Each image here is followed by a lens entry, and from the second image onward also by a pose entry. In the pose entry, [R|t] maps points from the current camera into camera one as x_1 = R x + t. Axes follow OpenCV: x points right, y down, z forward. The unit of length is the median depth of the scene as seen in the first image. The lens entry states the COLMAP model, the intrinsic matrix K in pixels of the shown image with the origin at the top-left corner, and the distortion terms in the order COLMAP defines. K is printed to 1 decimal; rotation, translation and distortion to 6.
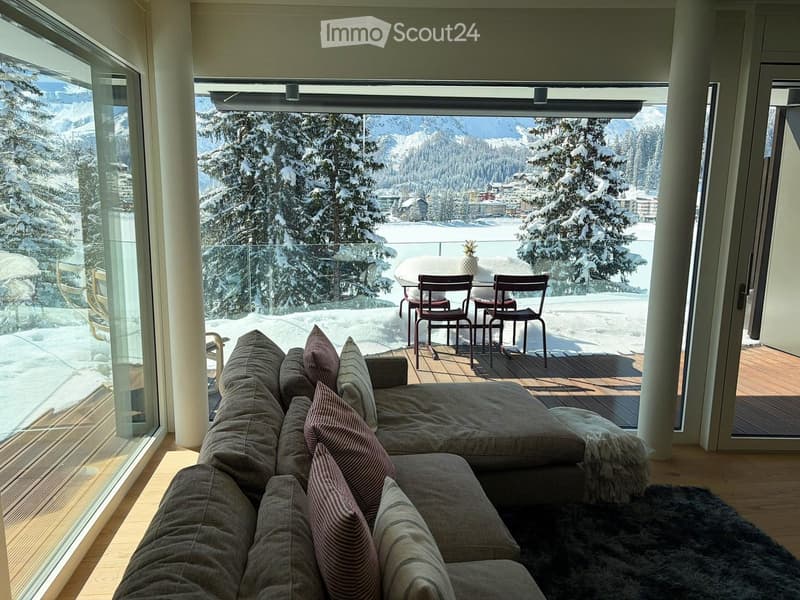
lens RADIAL K [[595.9, 0, 402.3], [0, 595.9, 307.3], [0, 0, 1]] dist [0.042984, -0.043306]
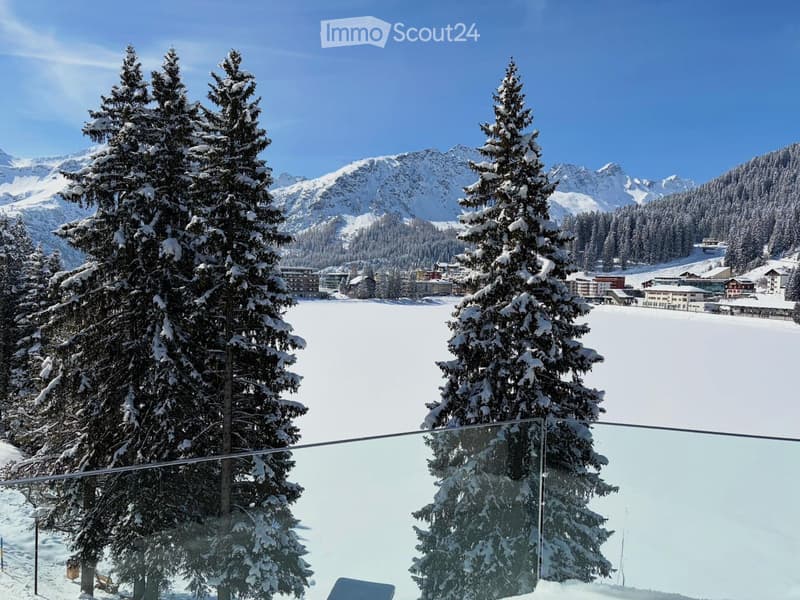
lens RADIAL K [[595.9, 0, 402.8], [0, 595.9, 303.1], [0, 0, 1]] dist [0.042984, -0.043306]
pose [[0.996243, 0.008448, 0.086193, 0.055206], [0.003284, 0.990831, -0.135071, -0.035494], [-0.086544, 0.134846, 0.987080, 0.177349]]
